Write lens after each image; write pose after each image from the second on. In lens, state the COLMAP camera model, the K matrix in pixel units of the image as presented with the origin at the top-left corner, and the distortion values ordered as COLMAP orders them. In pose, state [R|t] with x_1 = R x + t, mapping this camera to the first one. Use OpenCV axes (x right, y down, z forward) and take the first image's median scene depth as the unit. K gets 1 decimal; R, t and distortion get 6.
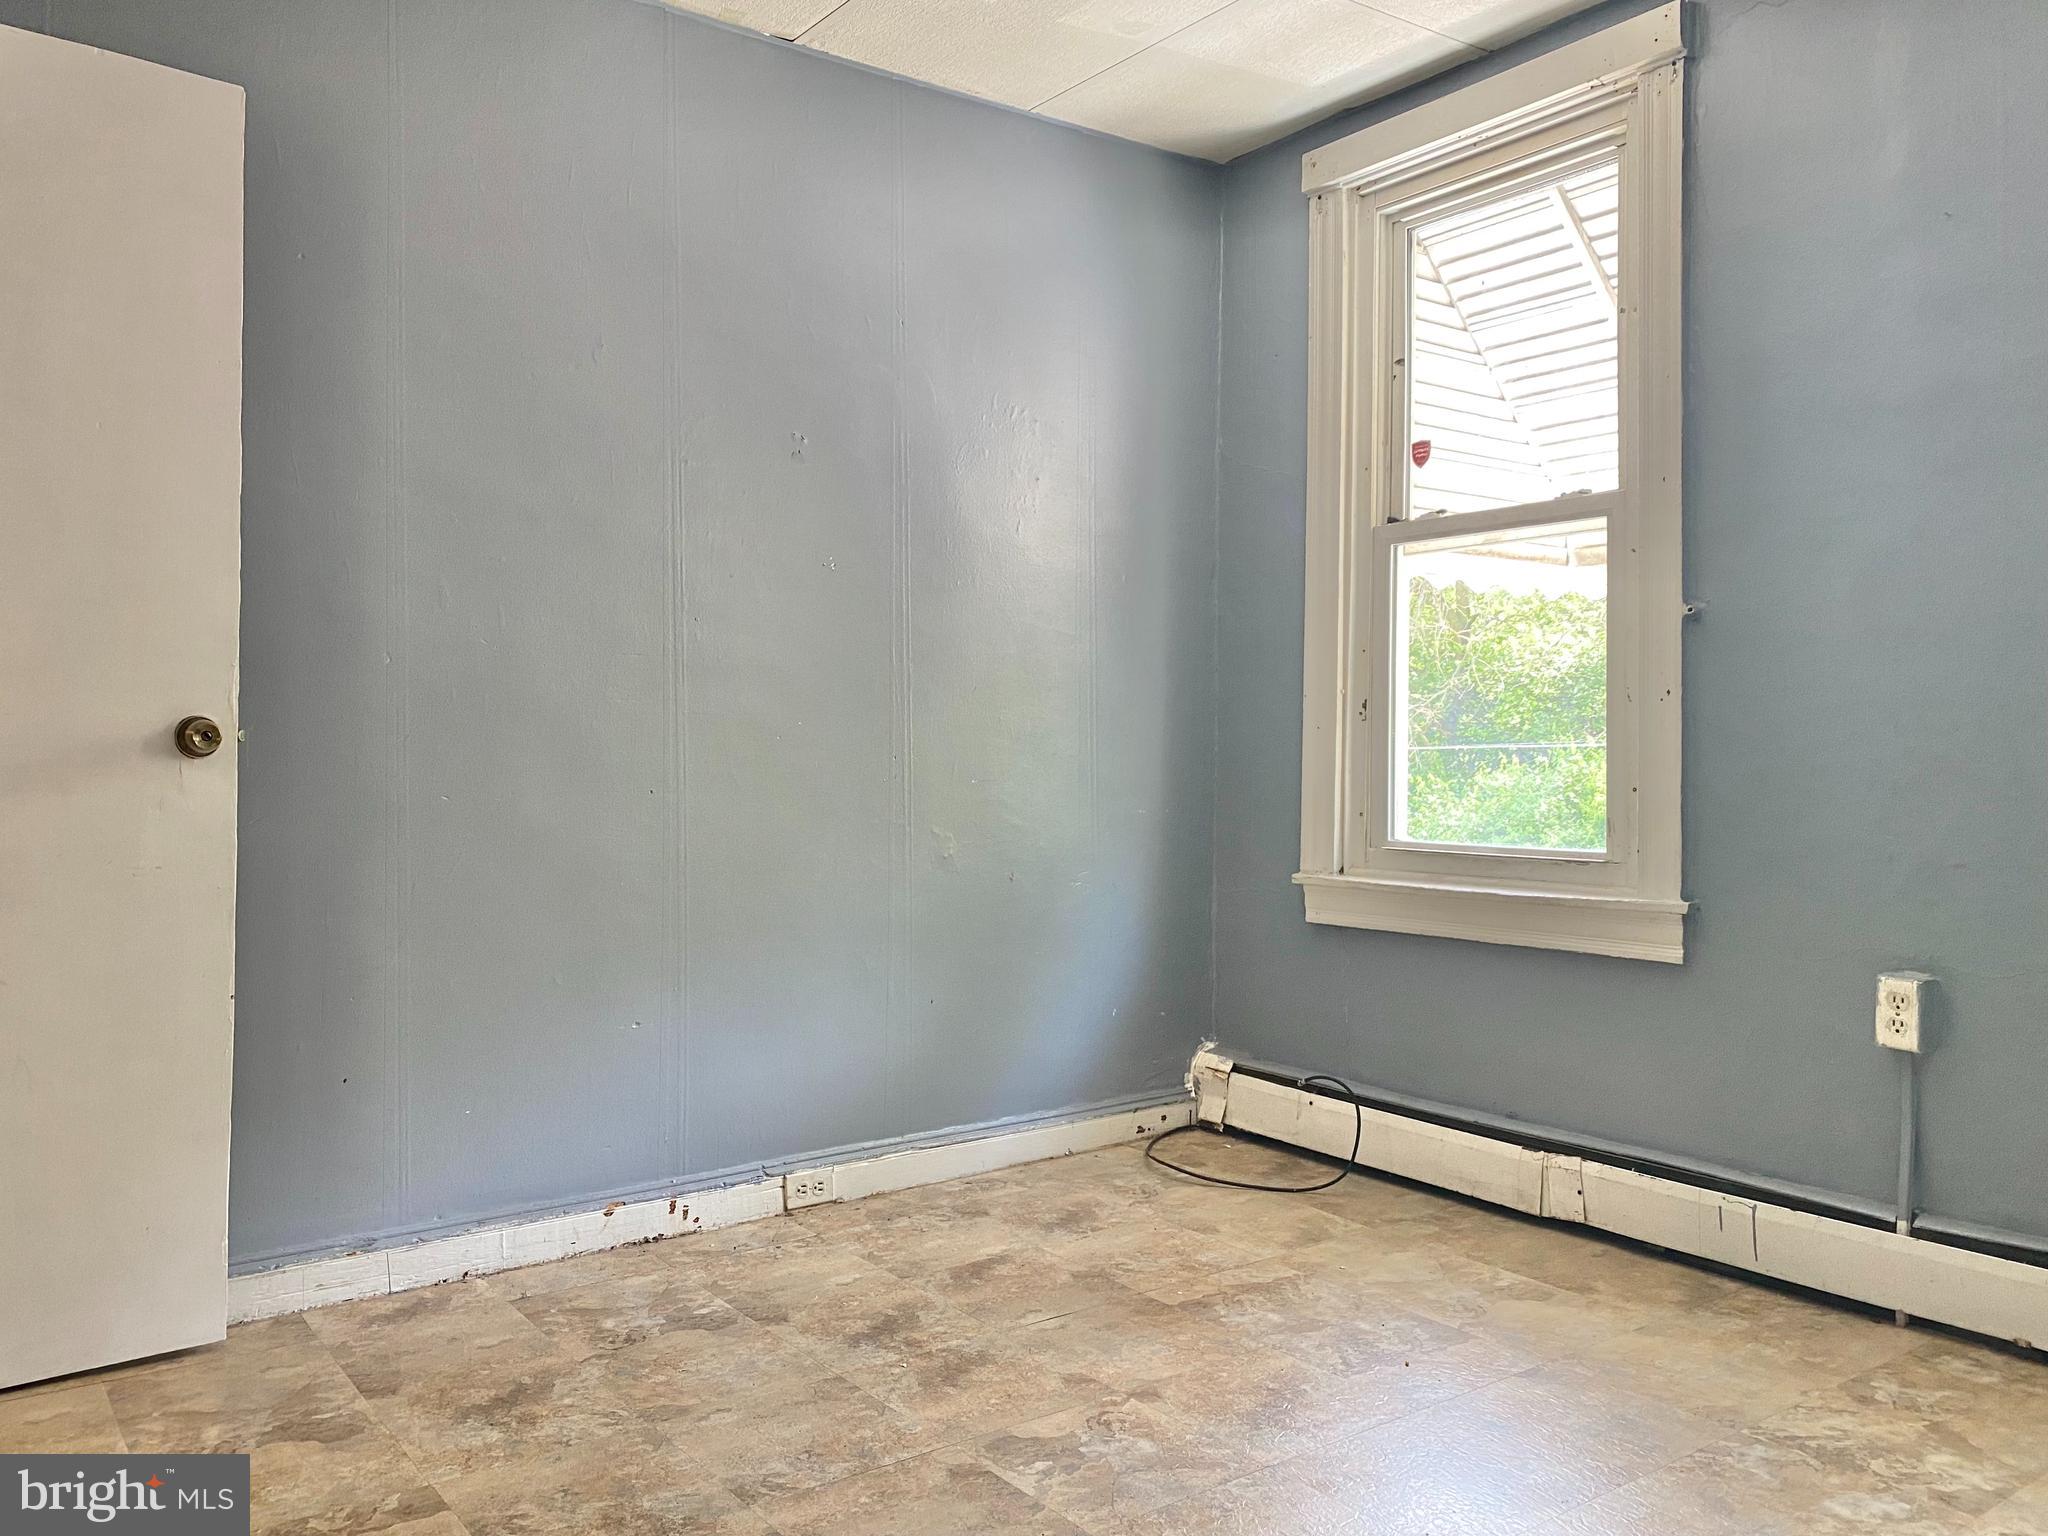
lens RADIAL K [[1595.8, 0, 1002.4], [0, 1595.8, 759.3], [0, 0, 1]] dist [0.038744, -0.024575]
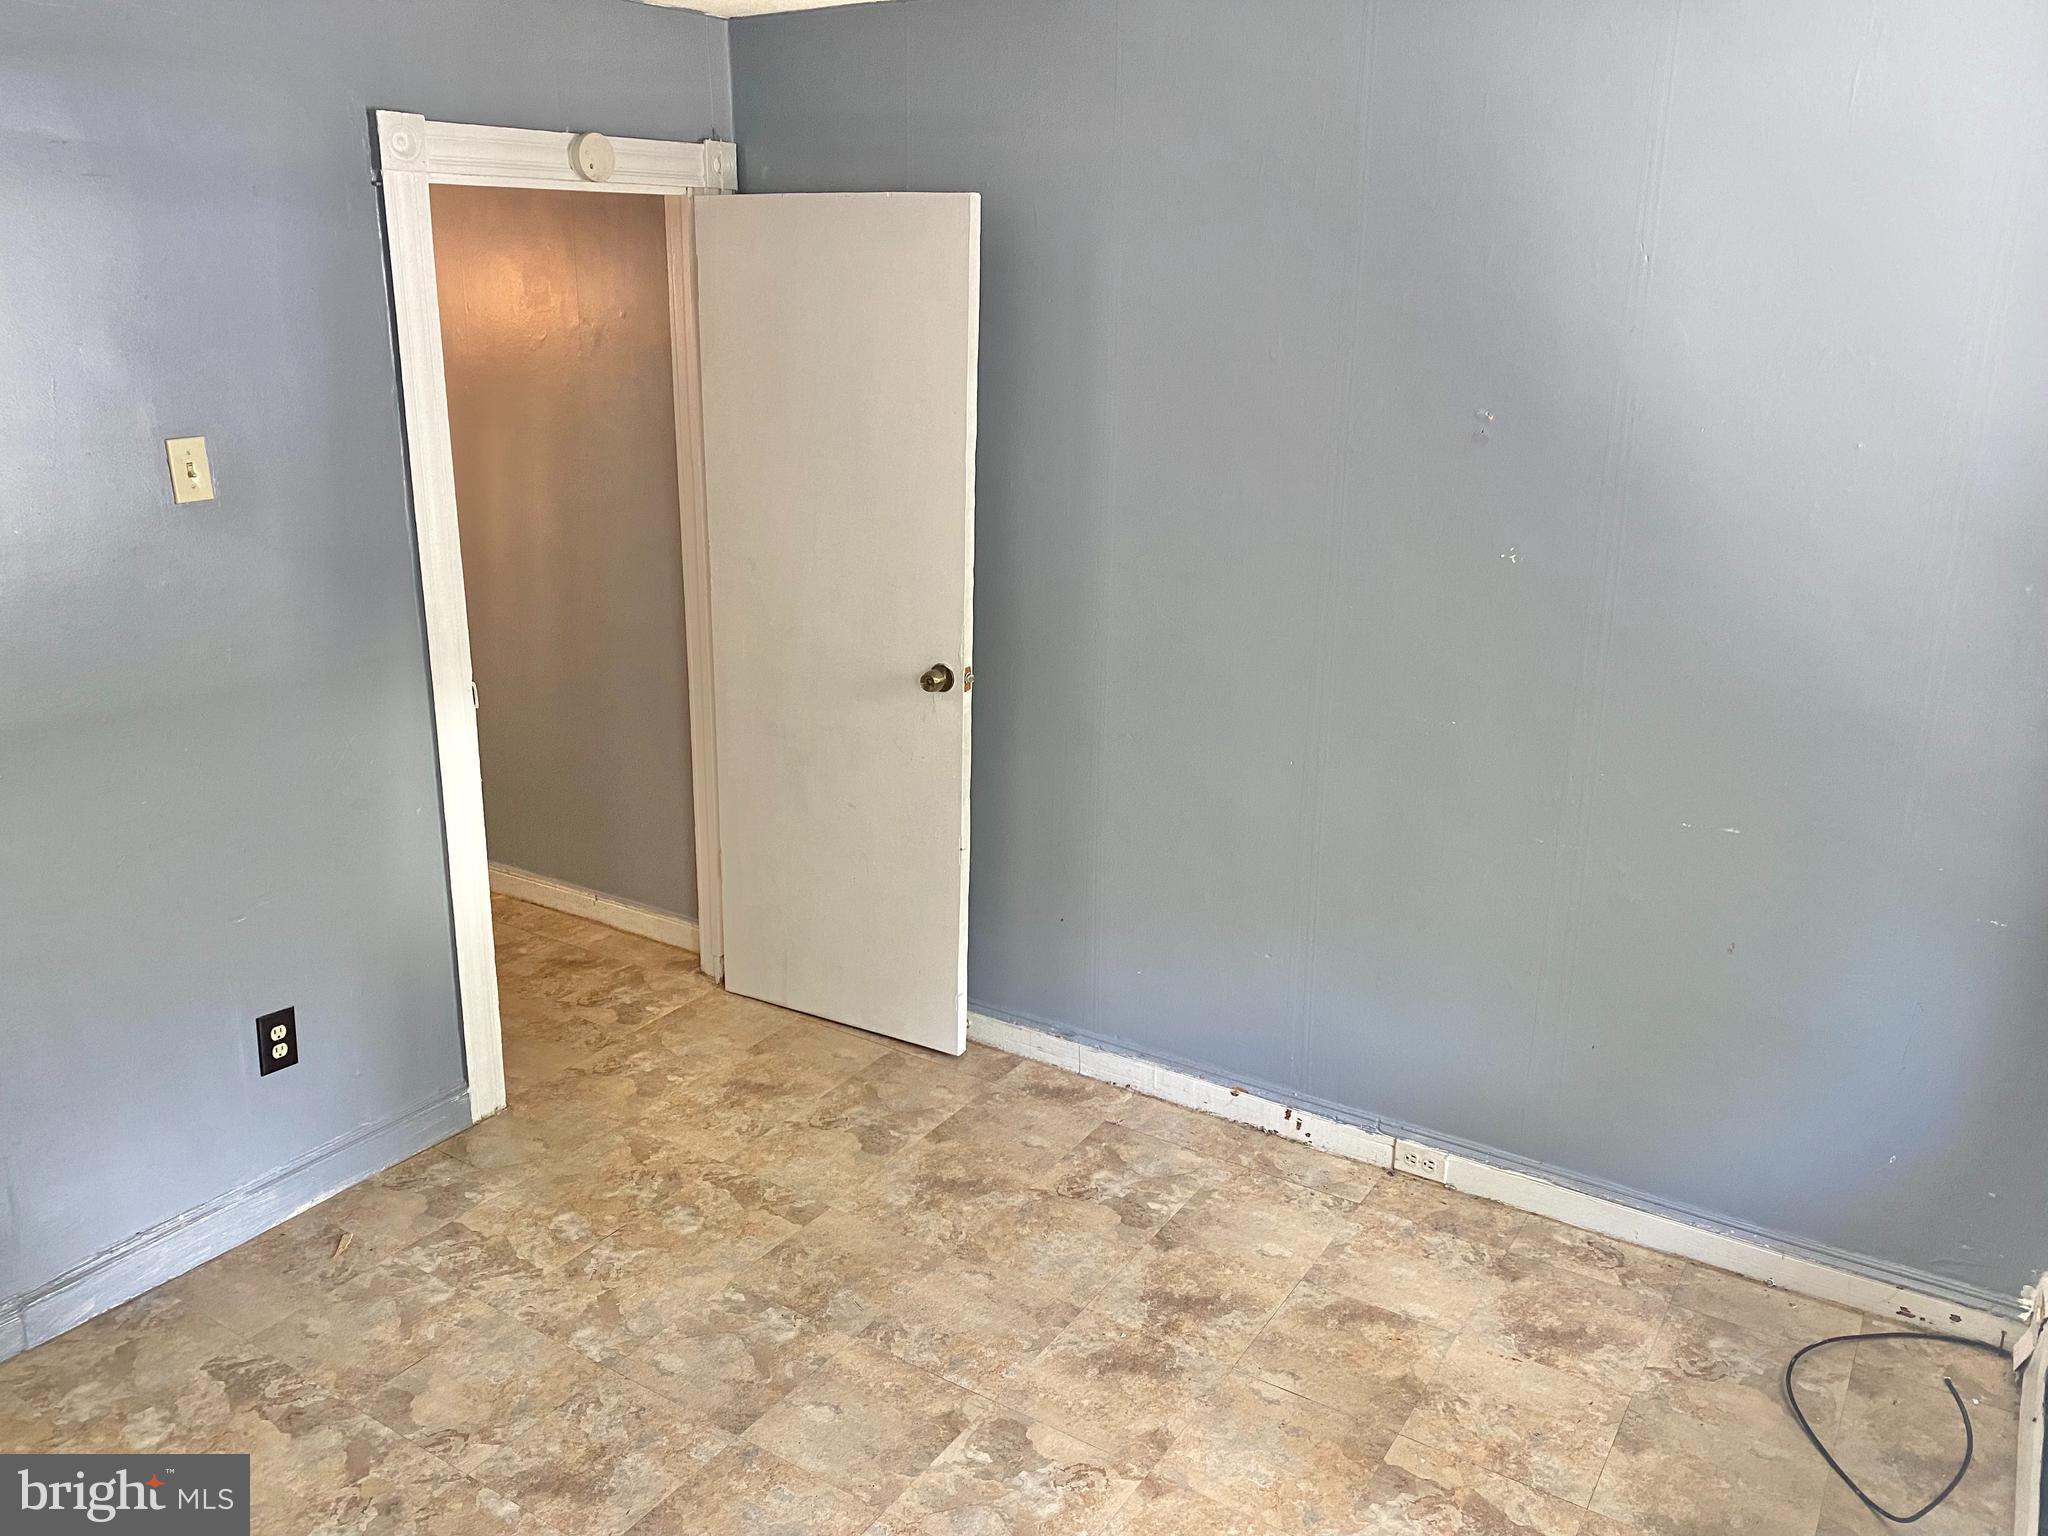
lens RADIAL K [[1595.8, 0, 1002.4], [0, 1595.8, 759.3], [0, 0, 1]] dist [0.038744, -0.024575]
pose [[0.369833, 0.285172, -0.884251, 0.779793], [-0.019983, 0.953952, 0.299293, -0.358078], [0.928883, -0.093019, 0.358501, 0.495724]]
